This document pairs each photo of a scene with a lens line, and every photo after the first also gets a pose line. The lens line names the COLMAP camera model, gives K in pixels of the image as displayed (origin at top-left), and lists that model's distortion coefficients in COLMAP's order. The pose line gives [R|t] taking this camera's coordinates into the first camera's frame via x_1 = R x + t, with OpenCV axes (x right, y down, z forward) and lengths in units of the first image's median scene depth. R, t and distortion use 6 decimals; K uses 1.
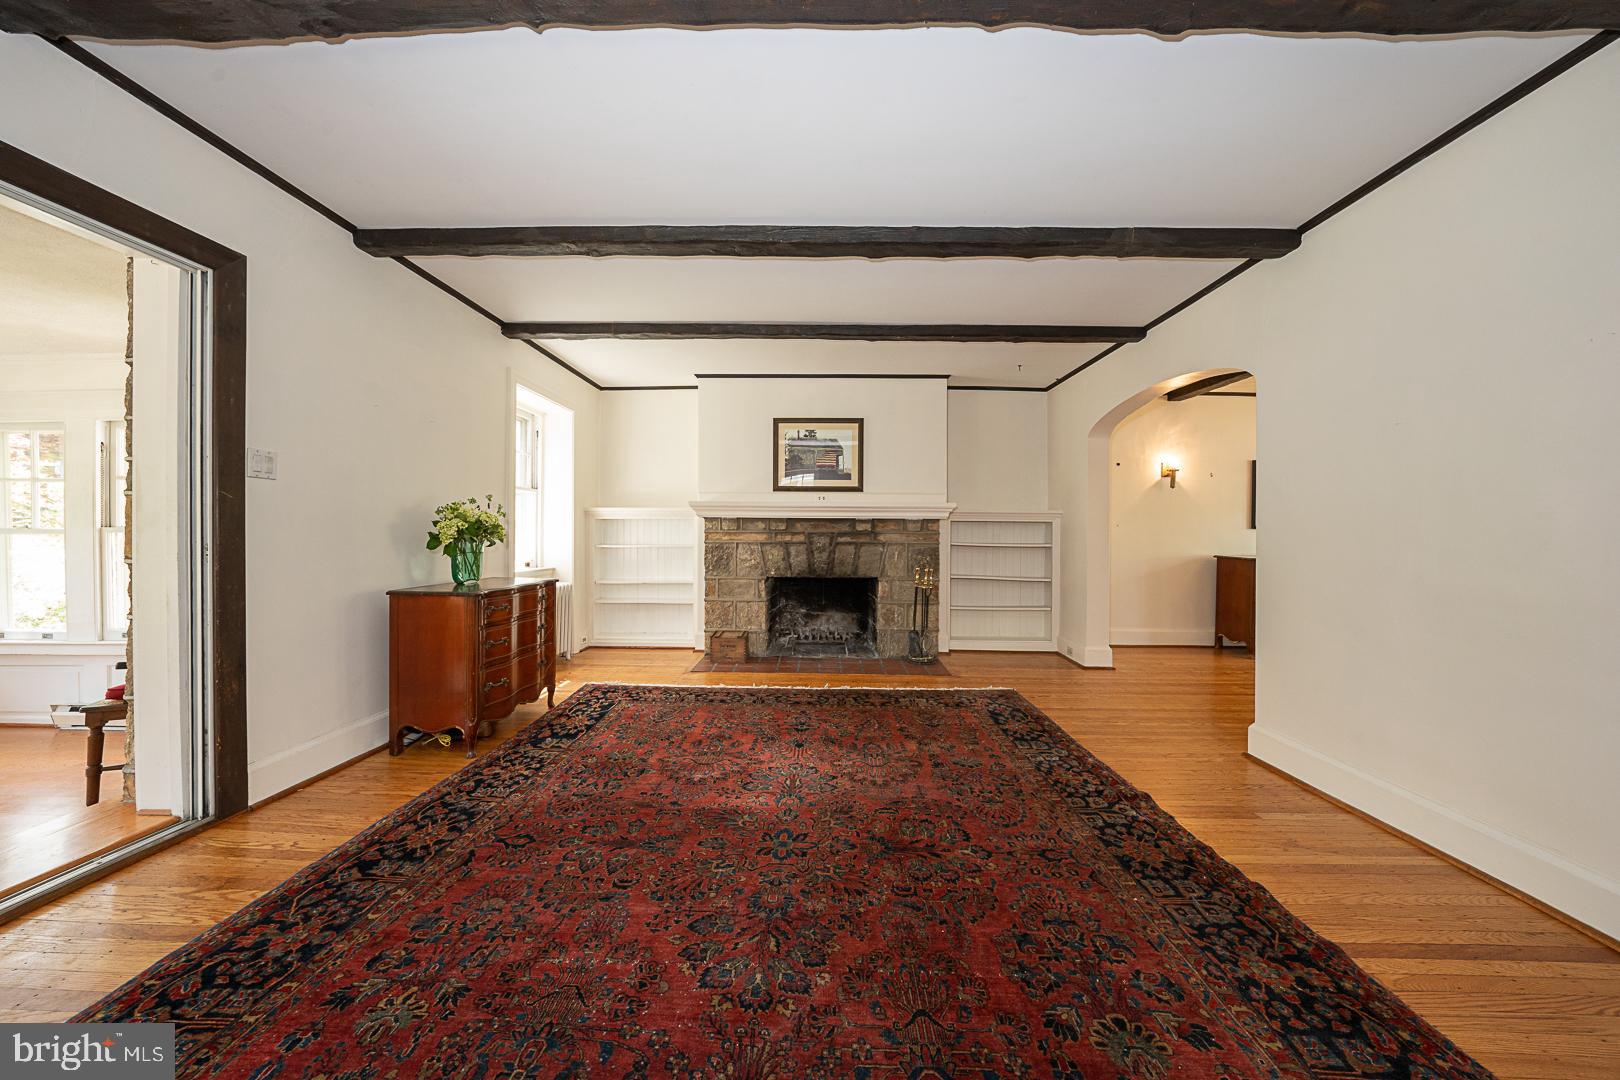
lens RADIAL K [[559.2, 0, 812.4], [0, 559.2, 533.2], [0, 0, 1]] dist [-0.026887, 0.005576]
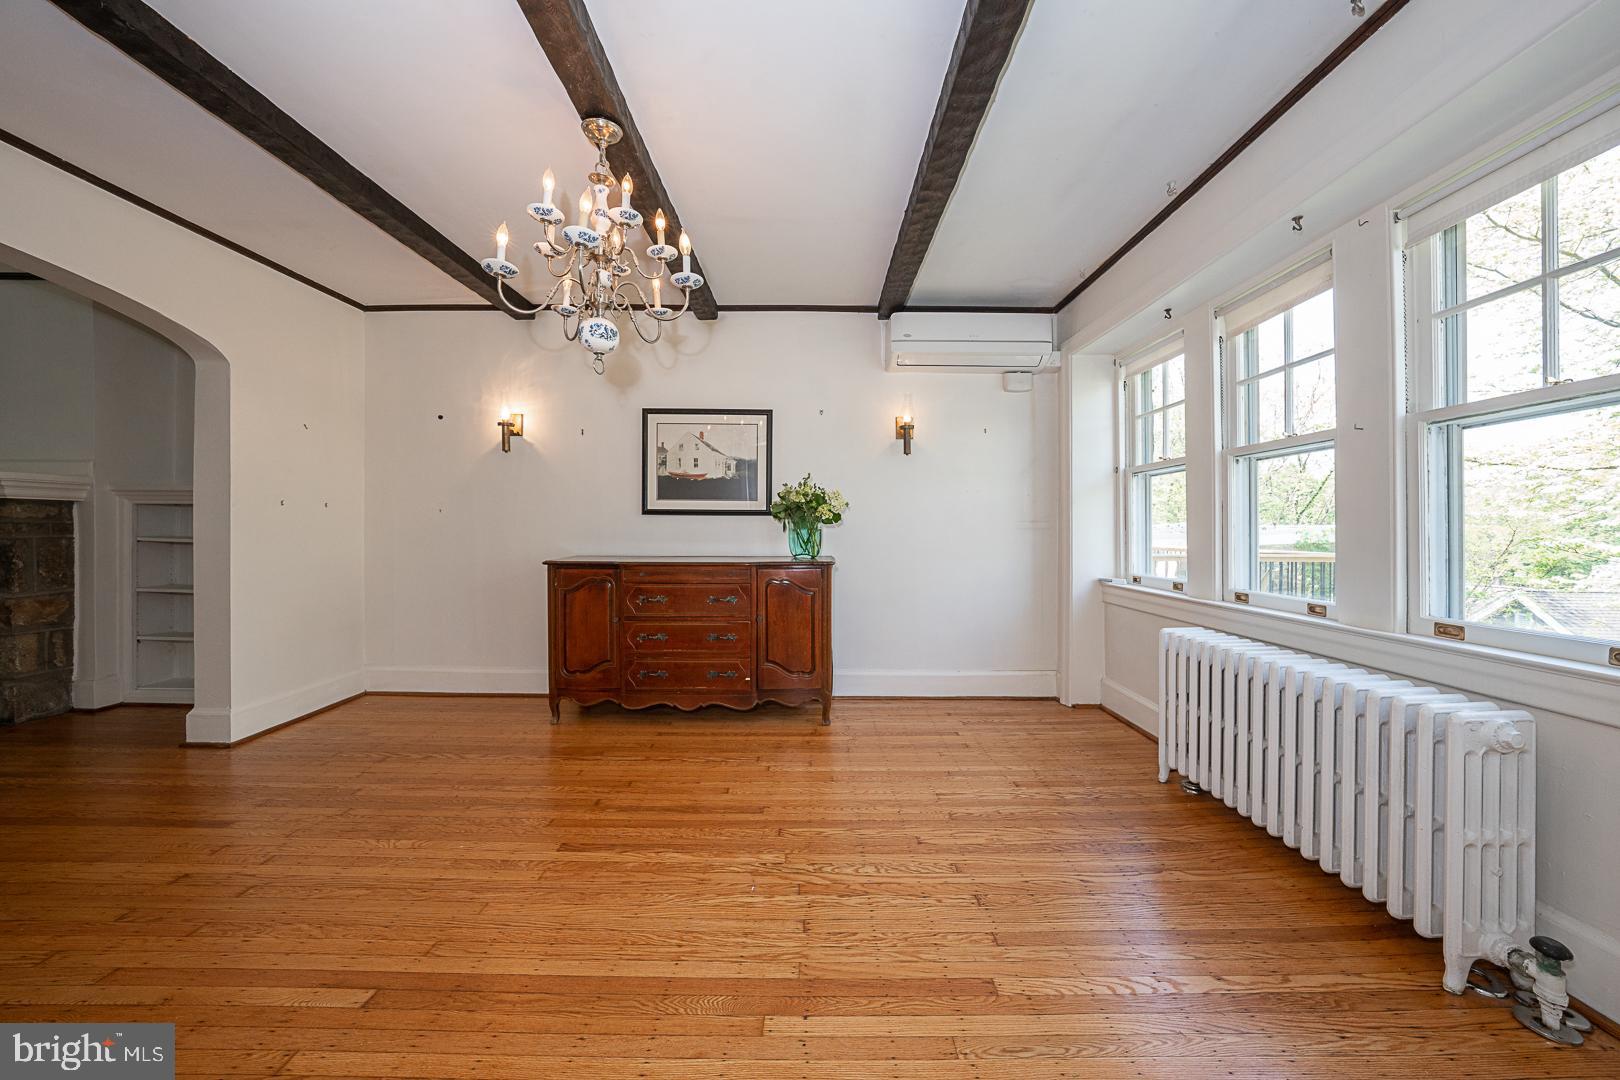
lens RADIAL K [[559.2, 0, 812.4], [0, 559.2, 533.2], [0, 0, 1]] dist [-0.026887, 0.005576]
pose [[0.999585, -0.003939, 0.028527, 0.972492], [0.003889, 0.999991, 0.001809, 0.012880], [-0.028534, -0.001698, 0.999591, 0.337603]]
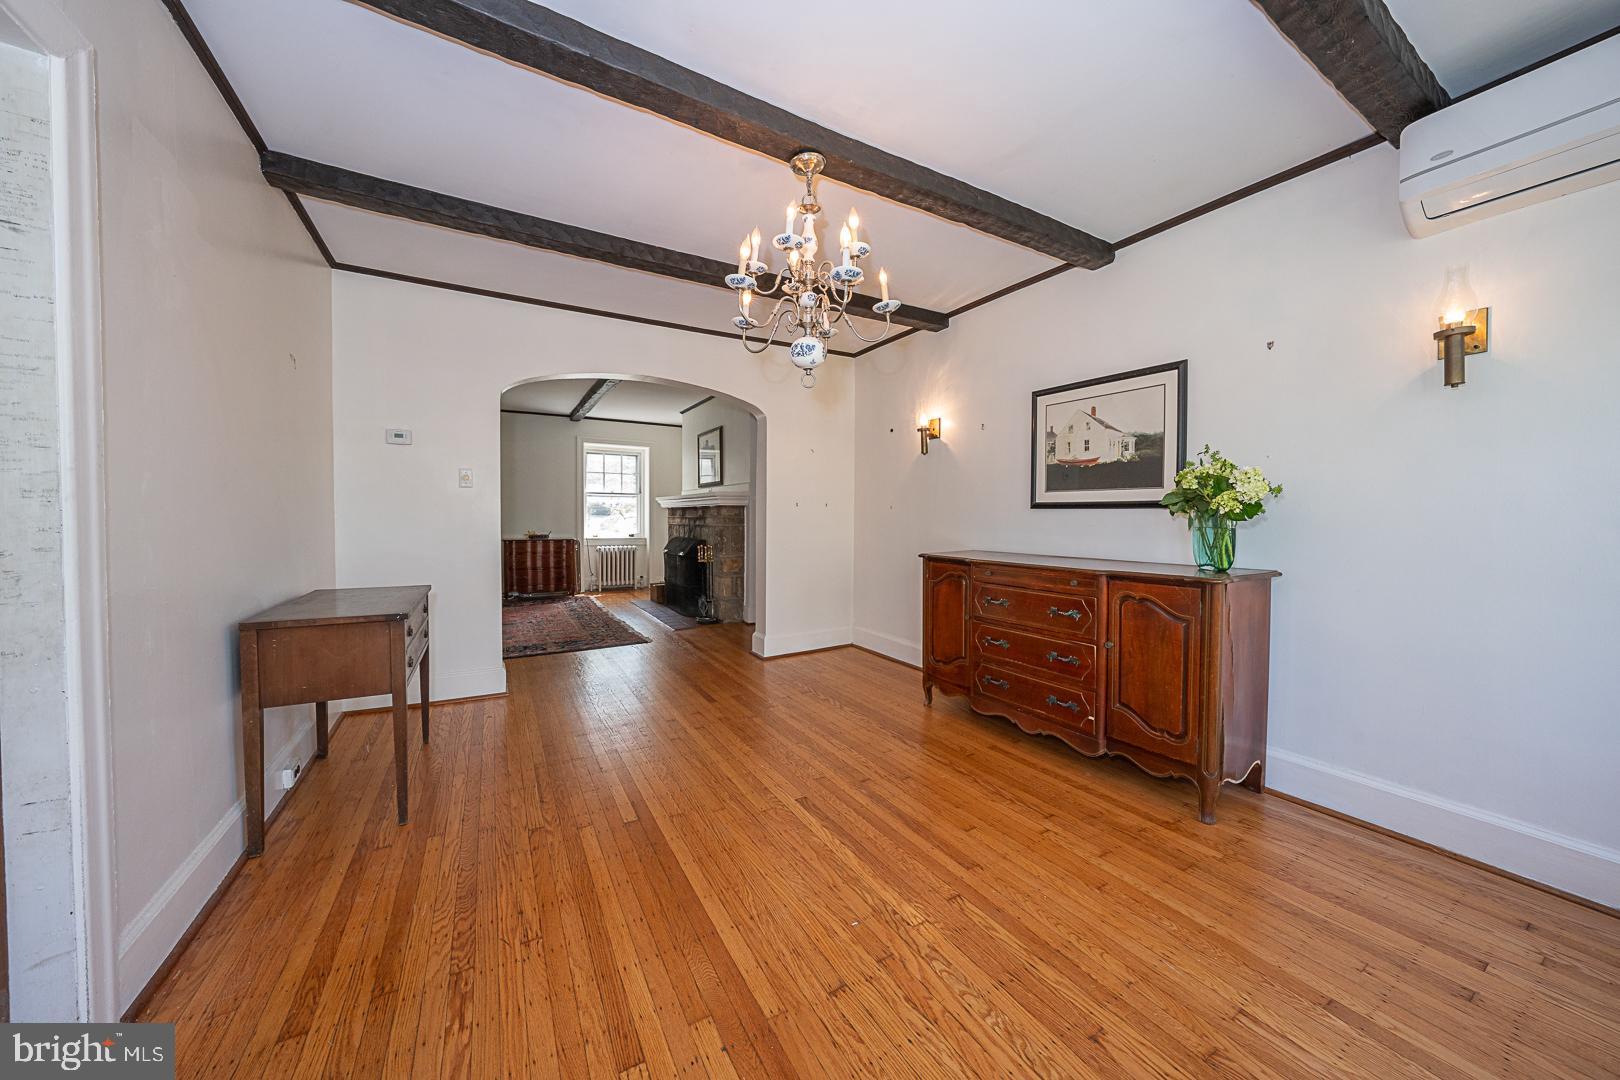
lens RADIAL K [[559.2, 0, 812.4], [0, 559.2, 533.2], [0, 0, 1]] dist [-0.026887, 0.005576]
pose [[0.530734, 0.020574, -0.847289, 1.171953], [-0.004967, 0.999764, 0.021165, 0.006250], [0.847524, -0.007024, 0.530711, 0.481042]]
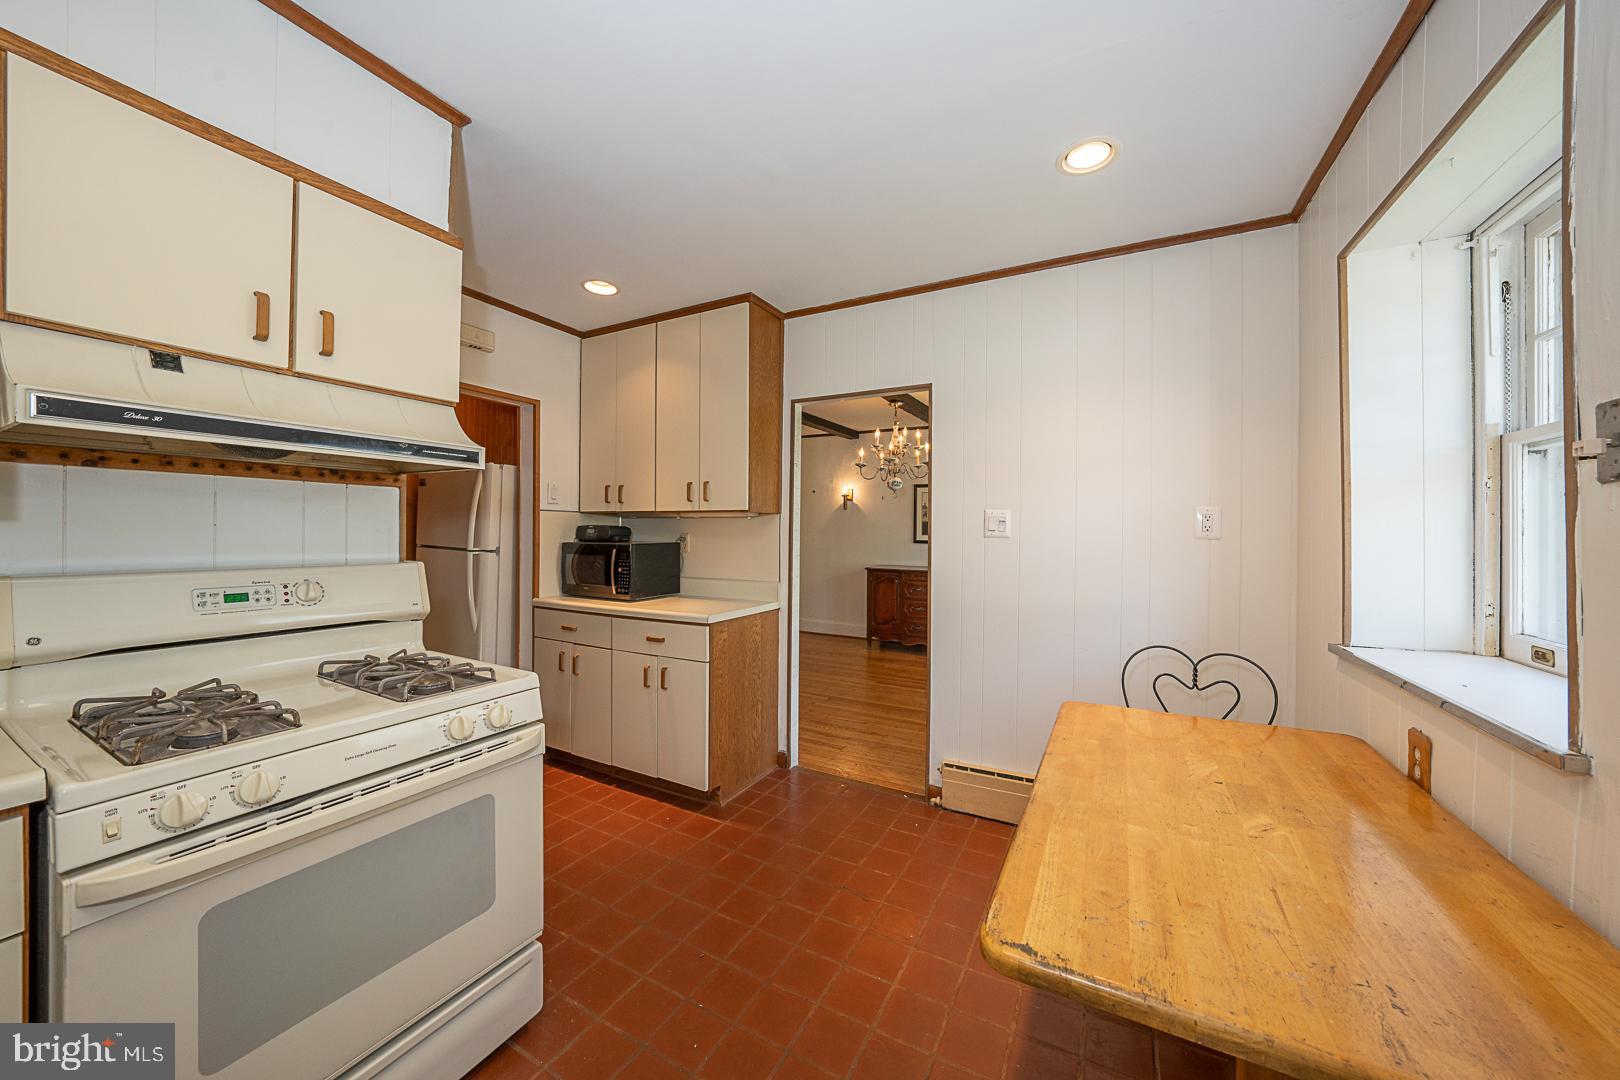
lens RADIAL K [[559.2, 0, 812.4], [0, 559.2, 533.2], [0, 0, 1]] dist [-0.026887, 0.005576]
pose [[0.894525, -0.000339, -0.447018, 1.128007], [-0.003401, 0.999966, -0.007563, -0.019916], [0.447006, 0.008285, 0.894493, -0.155037]]
